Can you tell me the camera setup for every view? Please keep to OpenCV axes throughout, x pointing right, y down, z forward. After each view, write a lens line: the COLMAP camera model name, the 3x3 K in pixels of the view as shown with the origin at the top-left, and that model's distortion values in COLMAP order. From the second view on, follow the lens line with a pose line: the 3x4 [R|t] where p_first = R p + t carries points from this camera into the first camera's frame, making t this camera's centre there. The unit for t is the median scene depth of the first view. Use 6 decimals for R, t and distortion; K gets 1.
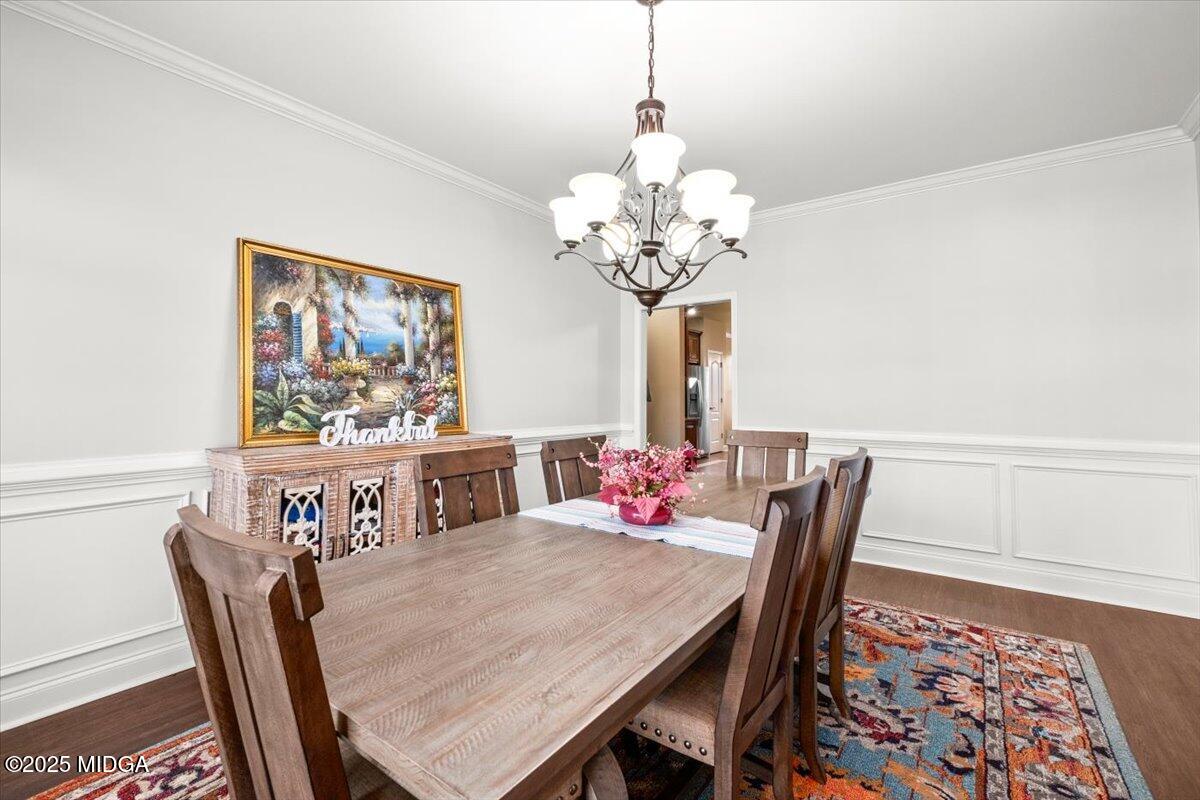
lens RADIAL K [[512.9, 0, 603.0], [0, 512.9, 392.2], [0, 0, 1]] dist [-0.008397, 0.000401]
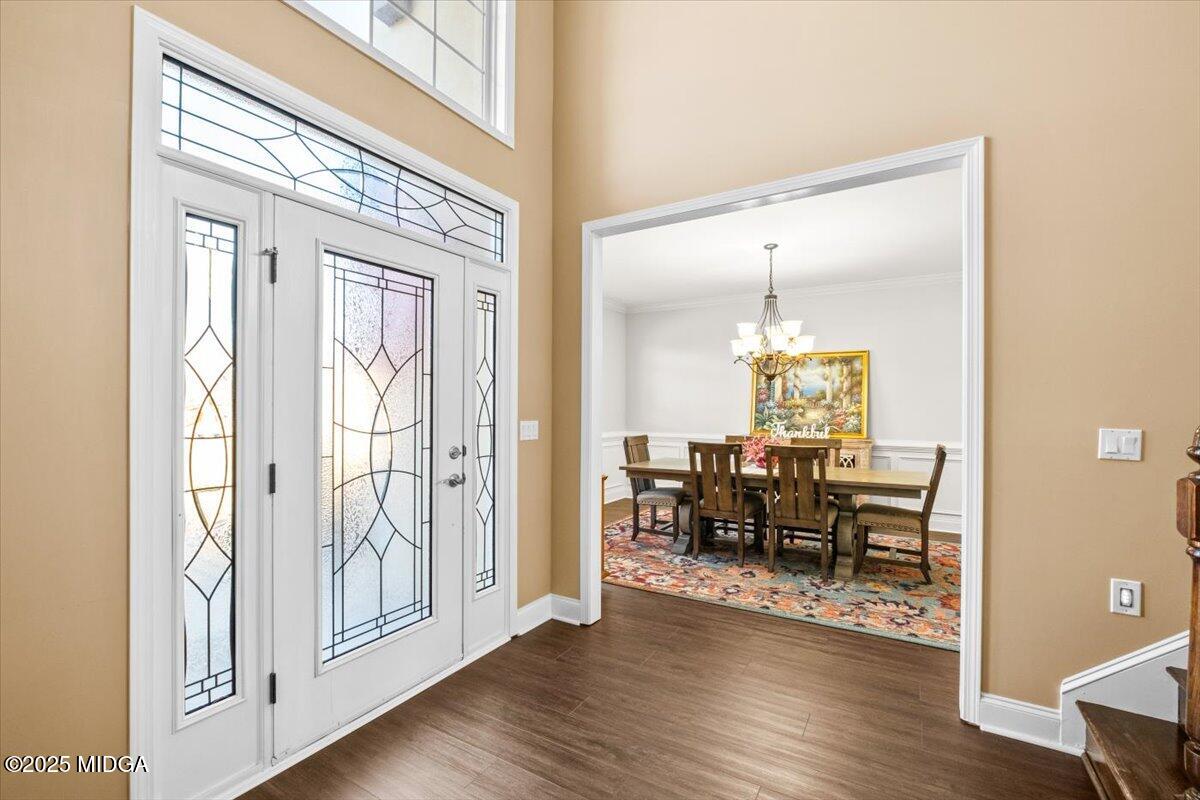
lens RADIAL K [[521.5, 0, 600.7], [0, 521.5, 382.5], [0, 0, 1]] dist [-0.008690, -0.000065]
pose [[0.085212, -0.057186, -0.994720, 1.688294], [-0.005191, 0.998313, -0.057837, -0.002803], [0.996349, 0.010092, 0.084771, -0.021202]]
